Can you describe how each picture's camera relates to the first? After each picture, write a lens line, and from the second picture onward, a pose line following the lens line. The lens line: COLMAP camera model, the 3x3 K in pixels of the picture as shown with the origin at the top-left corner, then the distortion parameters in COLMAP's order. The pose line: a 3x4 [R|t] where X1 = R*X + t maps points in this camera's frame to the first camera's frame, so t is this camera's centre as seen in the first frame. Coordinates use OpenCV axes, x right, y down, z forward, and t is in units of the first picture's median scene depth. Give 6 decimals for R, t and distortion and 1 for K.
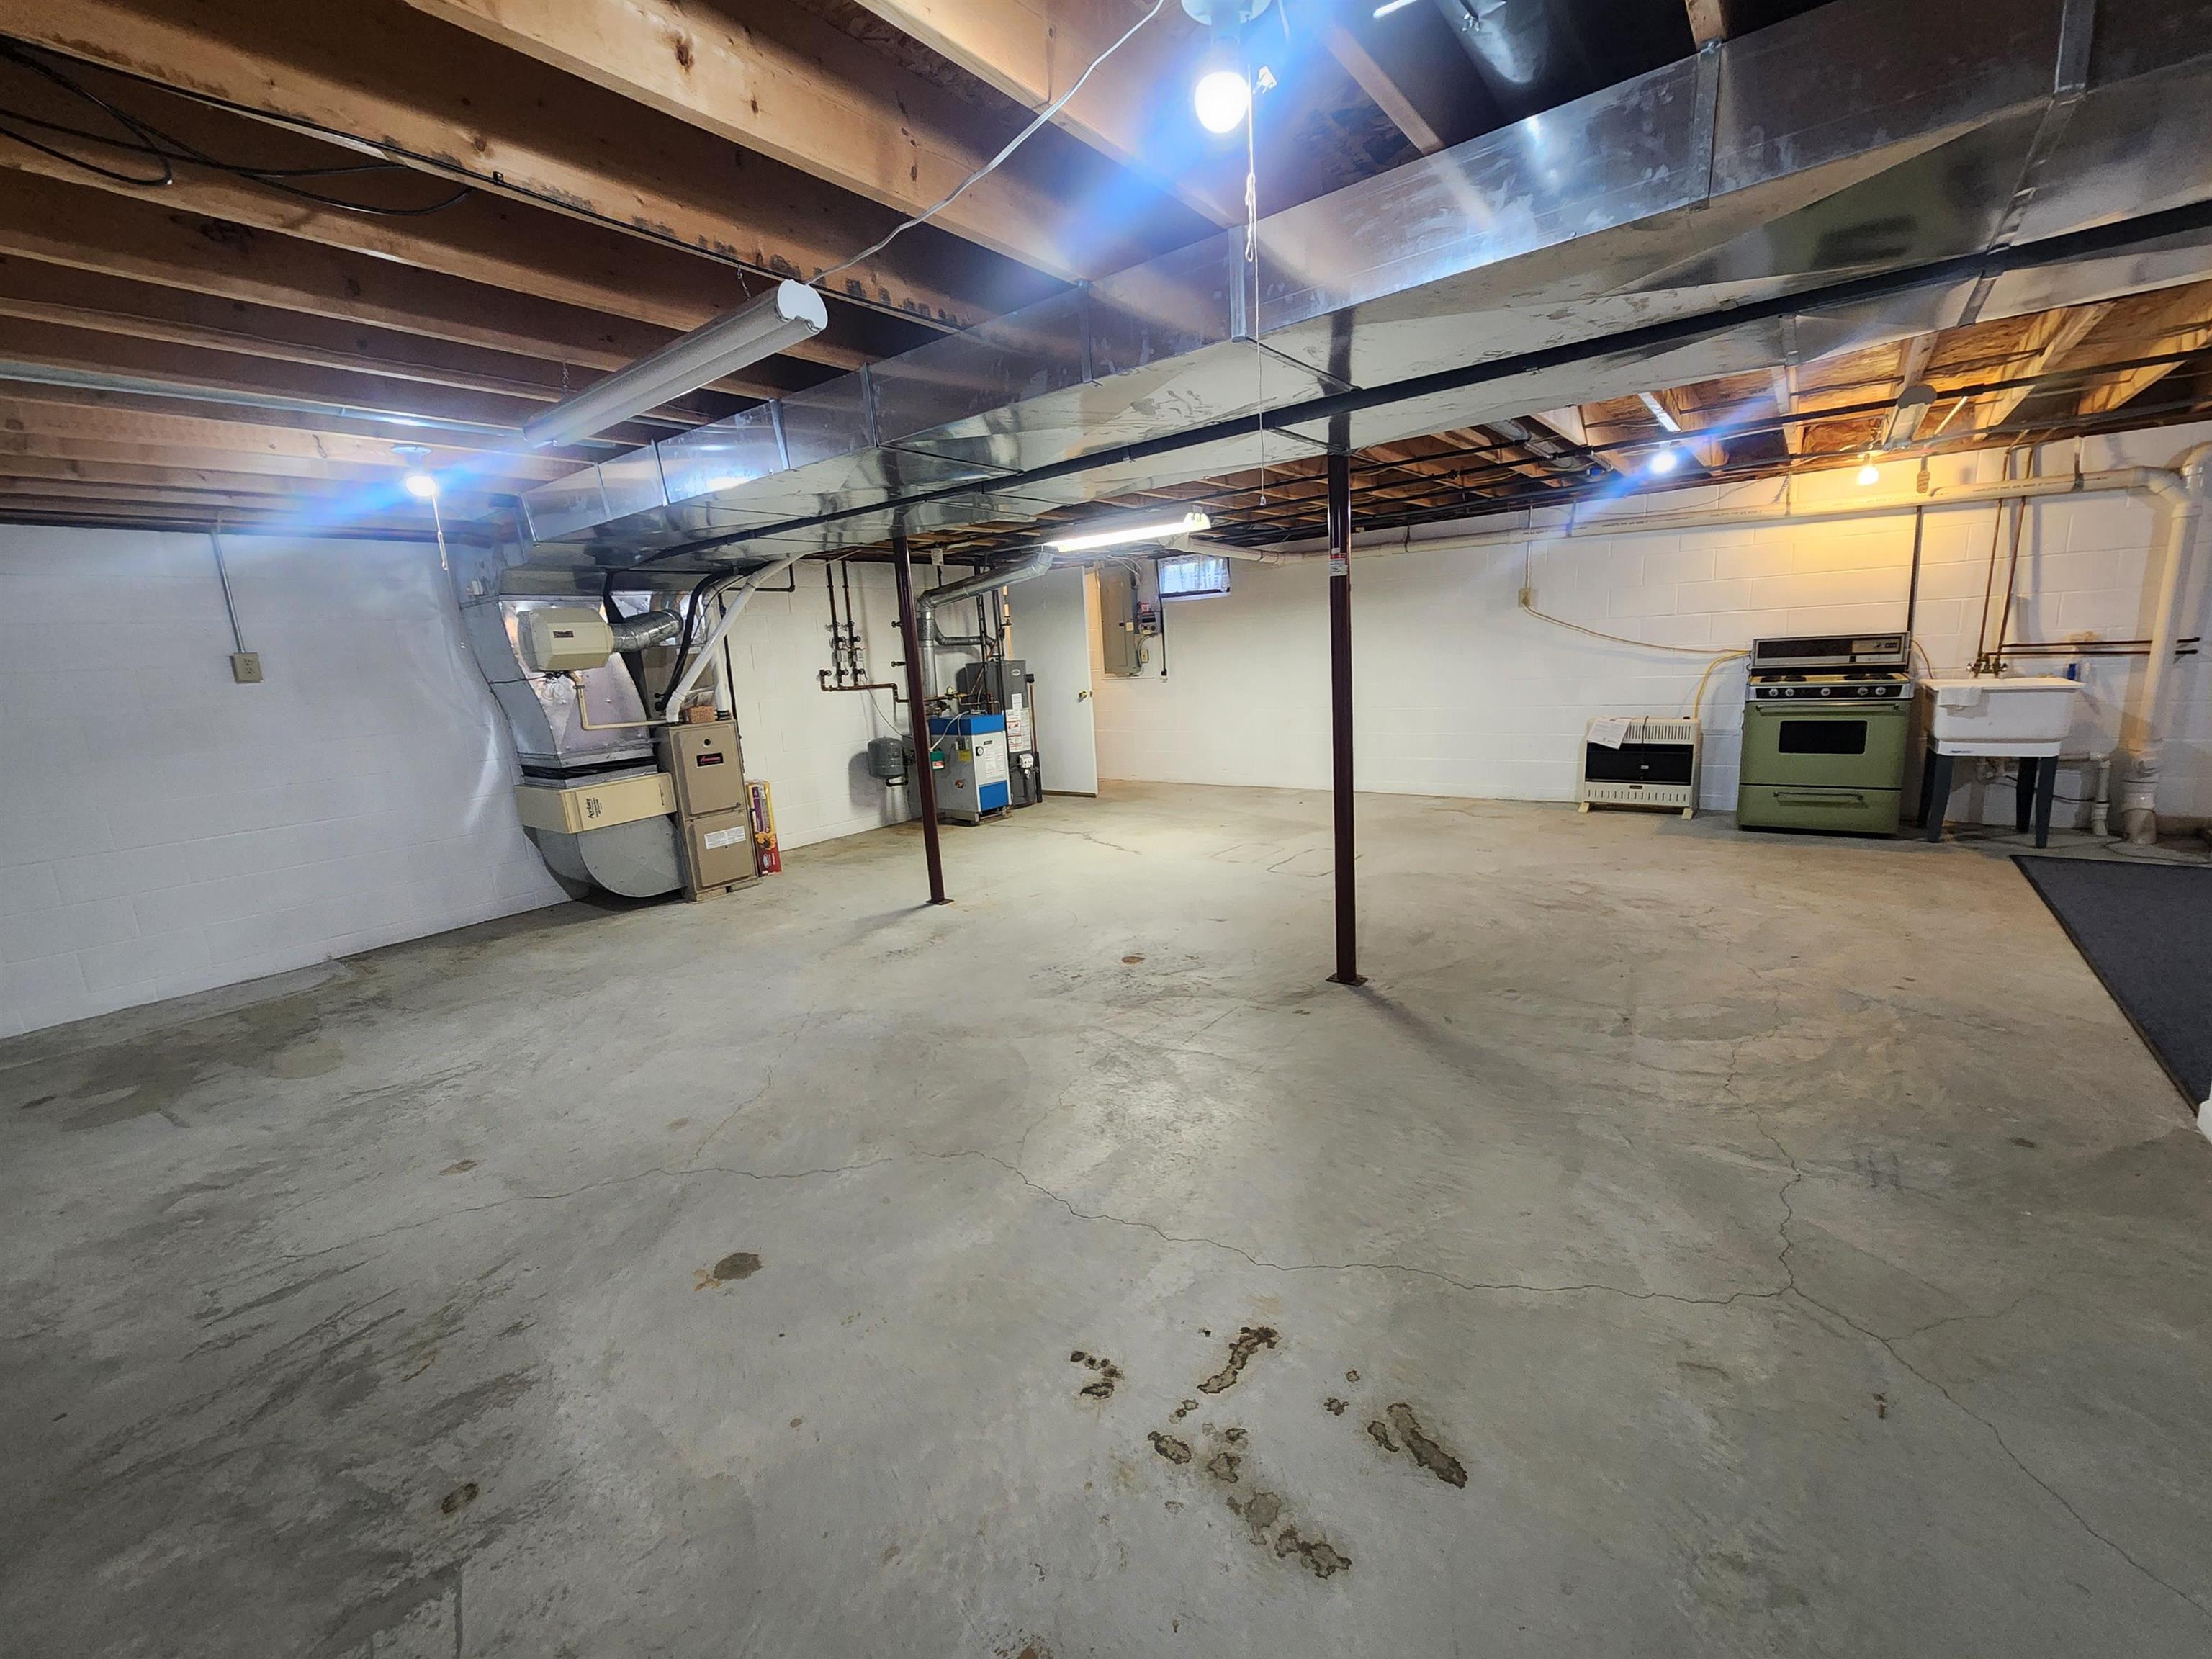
lens RADIAL K [[901.3, 0, 1105.3], [0, 901.3, 825.7], [0, 0, 1]] dist [0.001698, -0.001925]
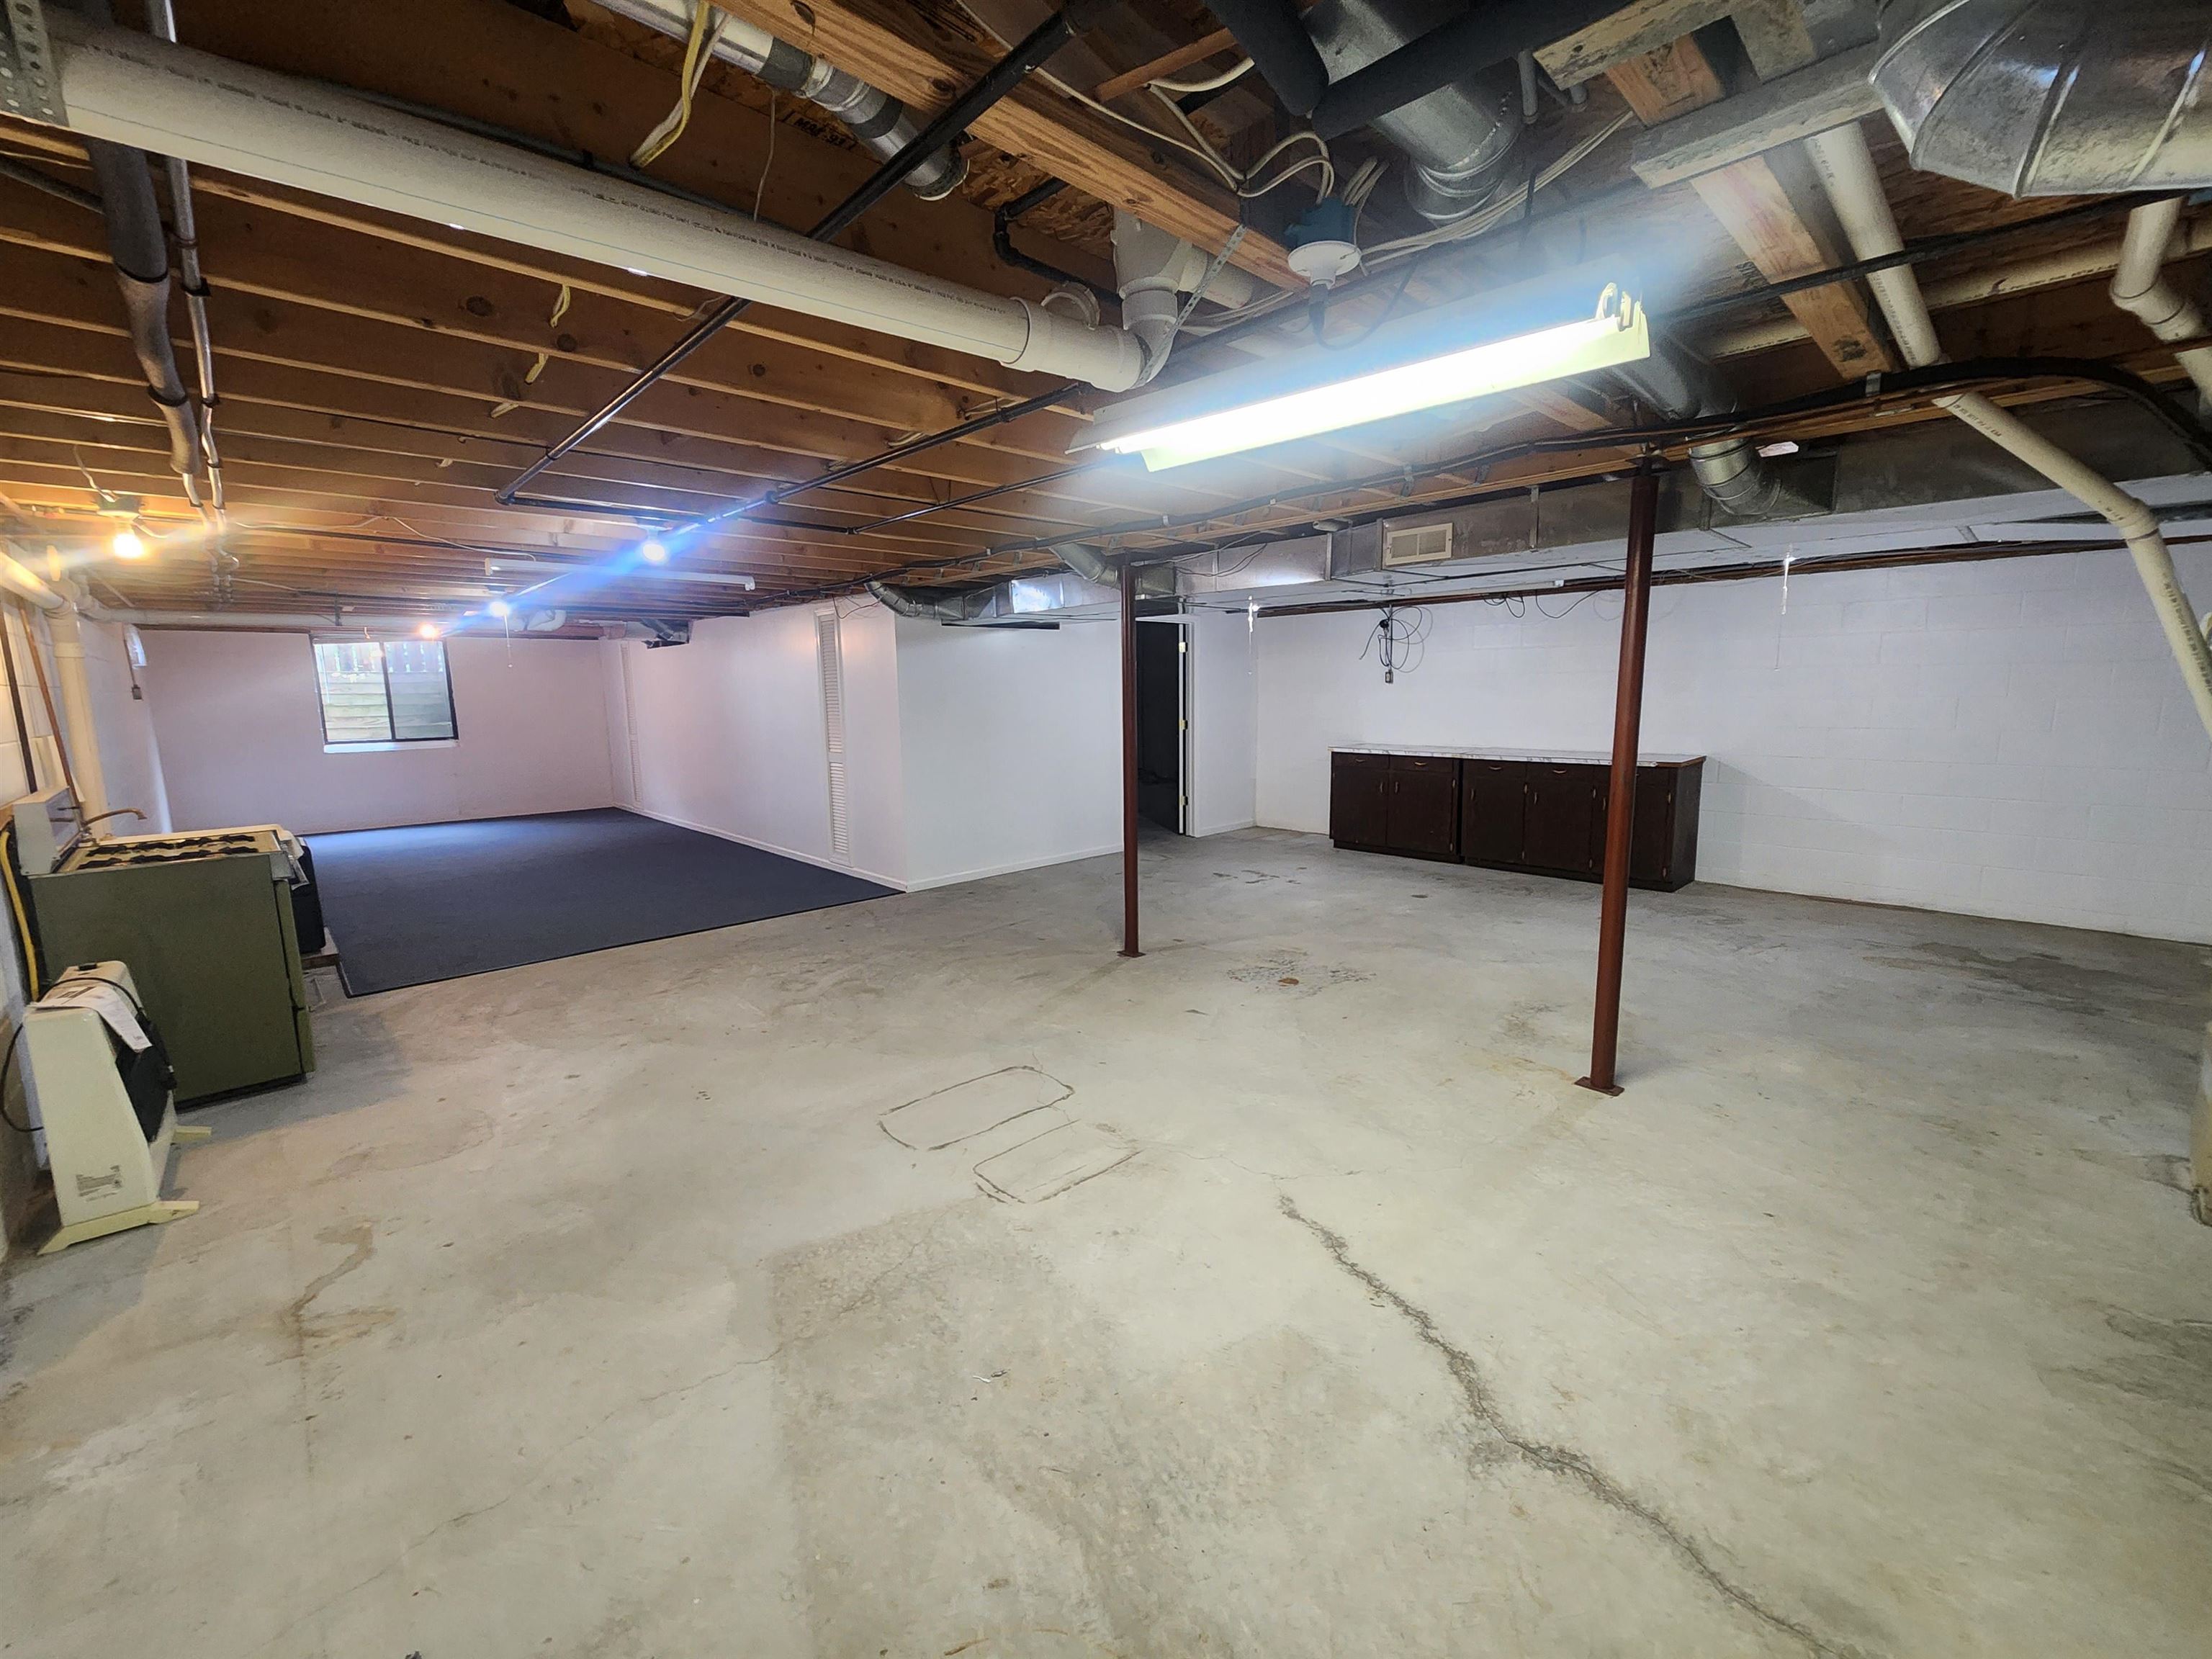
lens RADIAL K [[901.3, 0, 1107.1], [0, 901.3, 824.4], [0, 0, 1]] dist [0.001698, -0.001925]
pose [[-0.986109, 0.051028, 0.158070, 0.066880], [0.102088, 0.936876, 0.334426, -0.439964], [-0.131027, 0.345917, -0.929071, 2.021742]]
